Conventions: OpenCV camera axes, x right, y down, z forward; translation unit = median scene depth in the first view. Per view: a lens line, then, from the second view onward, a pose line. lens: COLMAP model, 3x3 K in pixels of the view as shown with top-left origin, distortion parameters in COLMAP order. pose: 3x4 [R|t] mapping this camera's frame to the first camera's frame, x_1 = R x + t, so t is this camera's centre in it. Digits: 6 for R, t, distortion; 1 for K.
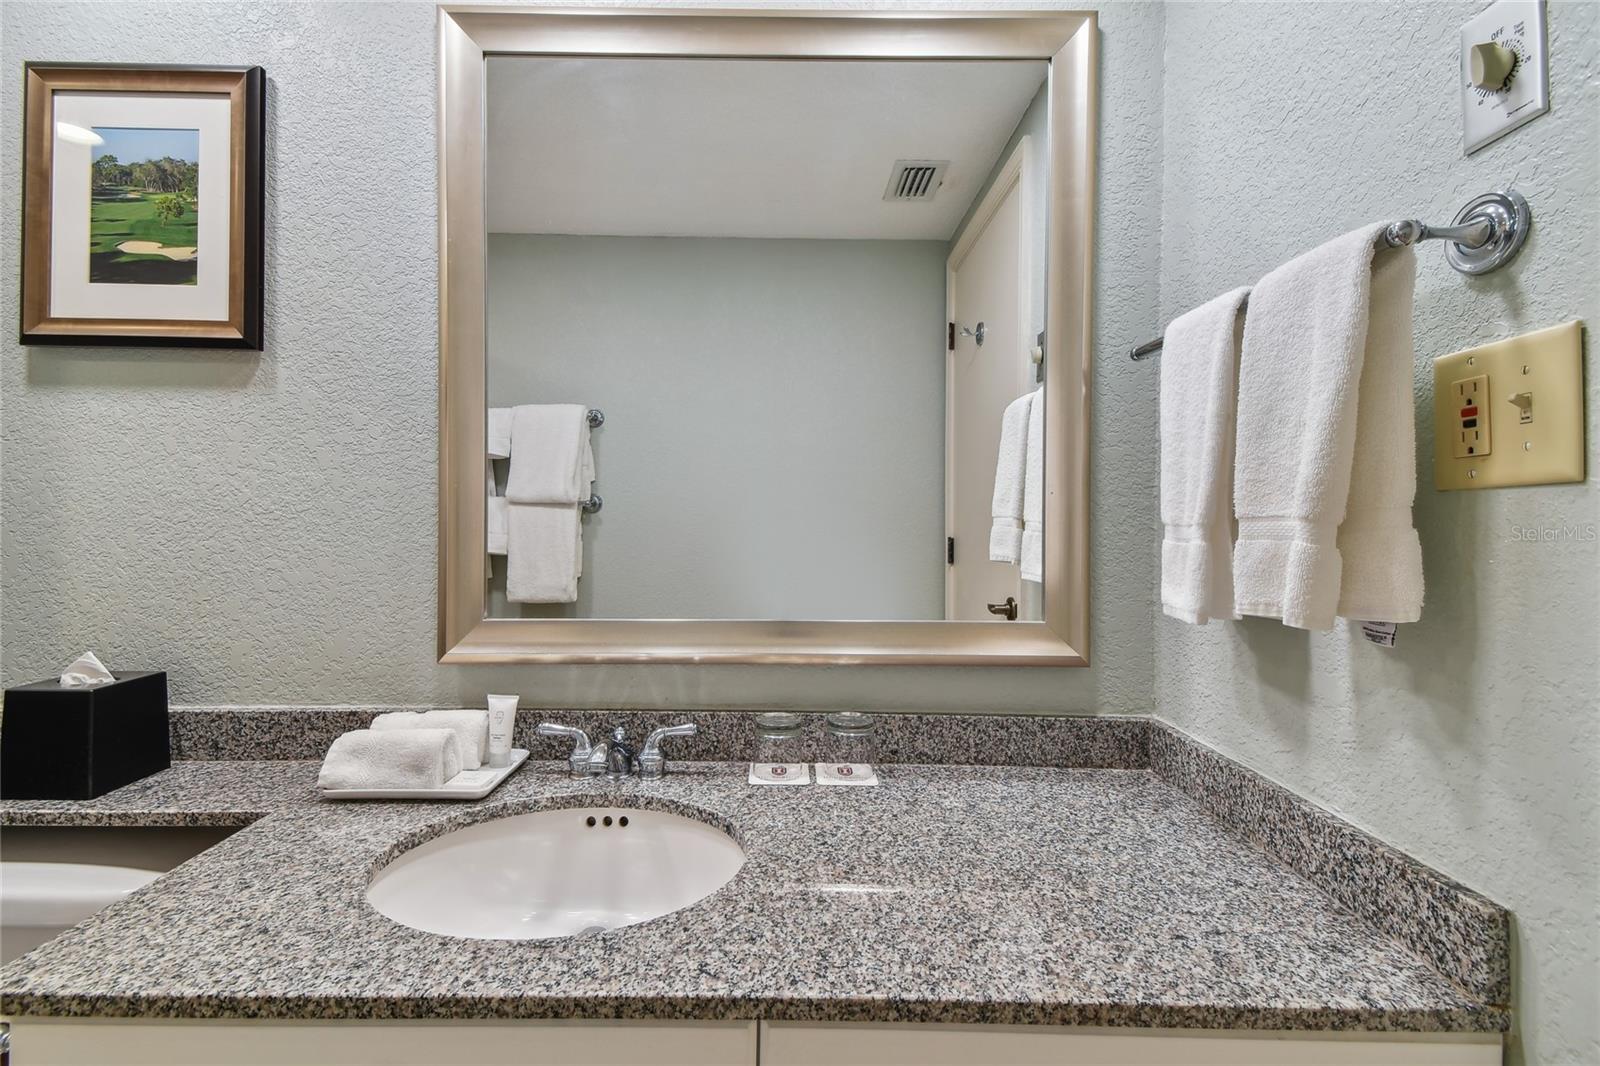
lens RADIAL K [[715.1, 0, 791.4], [0, 715.1, 509.6], [0, 0, 1]] dist [0.047548, -0.020880]
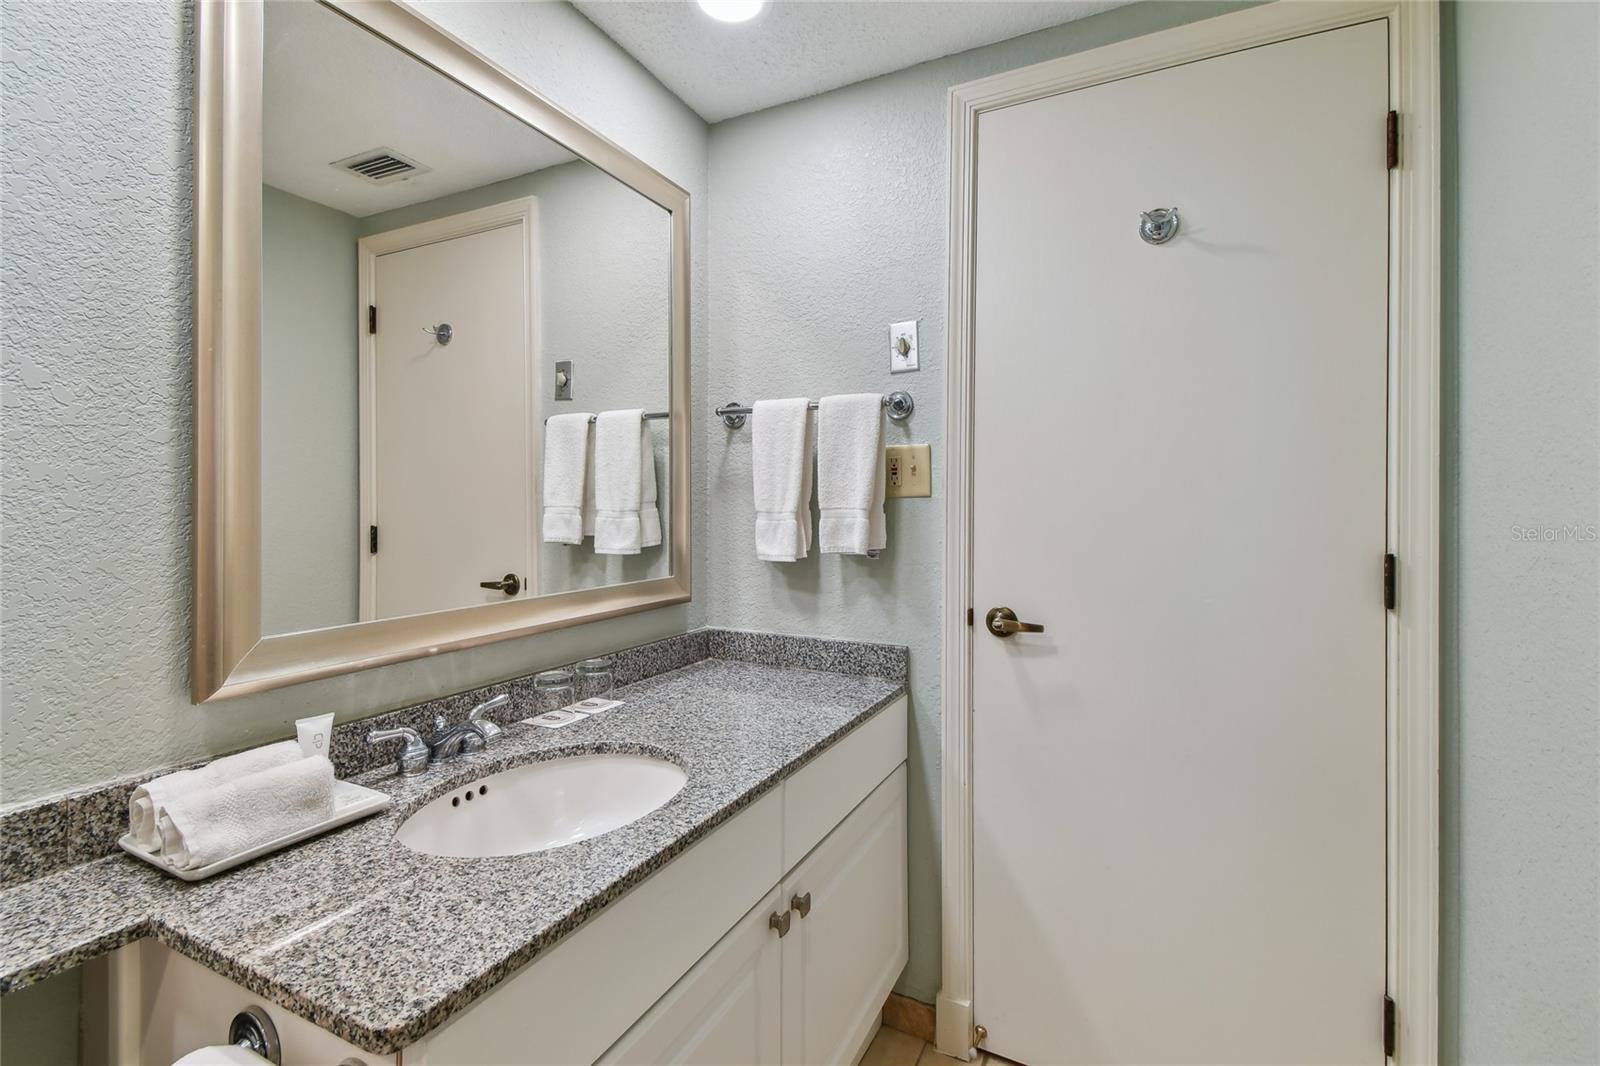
lens RADIAL K [[715.1, 0, 820.8], [0, 715.1, 475.2], [0, 0, 1]] dist [0.047548, -0.020880]
pose [[0.436459, 0.030569, 0.899204, -0.989410], [-0.009511, 0.999524, -0.029363, -0.018634], [-0.899674, 0.004264, 0.436542, 0.053447]]
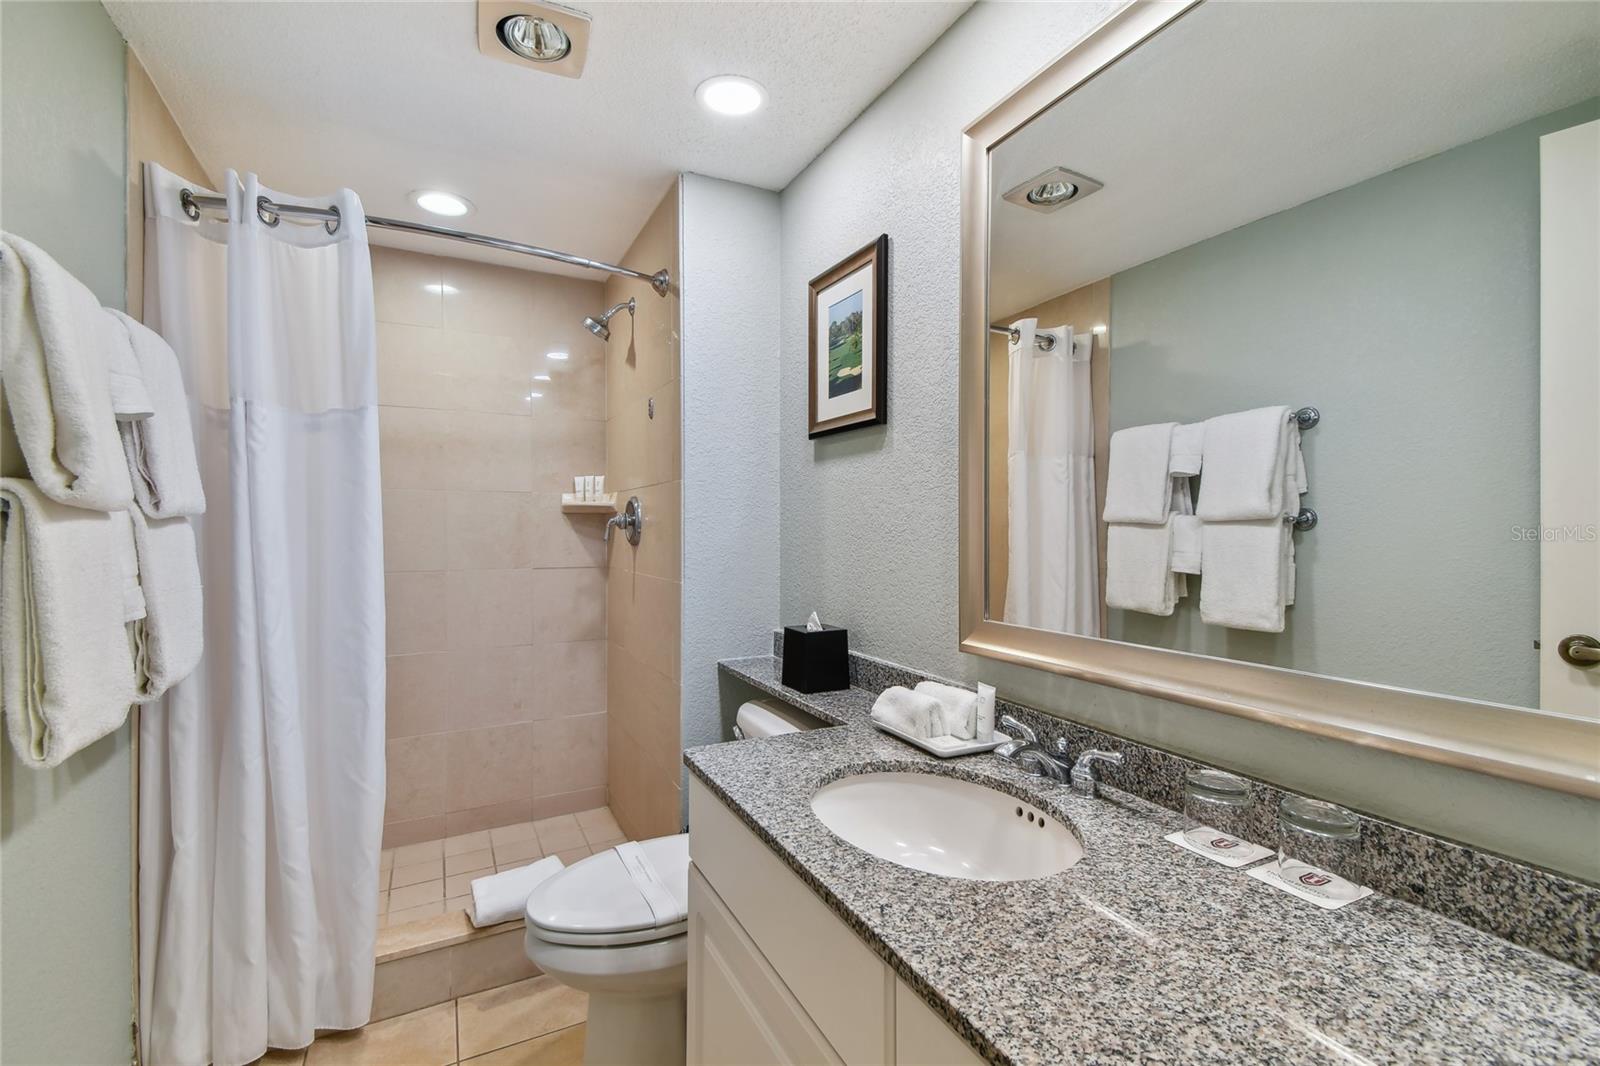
lens RADIAL K [[715.1, 0, 801.5], [0, 715.1, 526.1], [0, 0, 1]] dist [0.047548, -0.020880]
pose [[0.447484, -0.008507, -0.894251, 0.549729], [0.007684, 0.999954, -0.005667, -0.001454], [0.894259, -0.004335, 0.447529, 0.201628]]
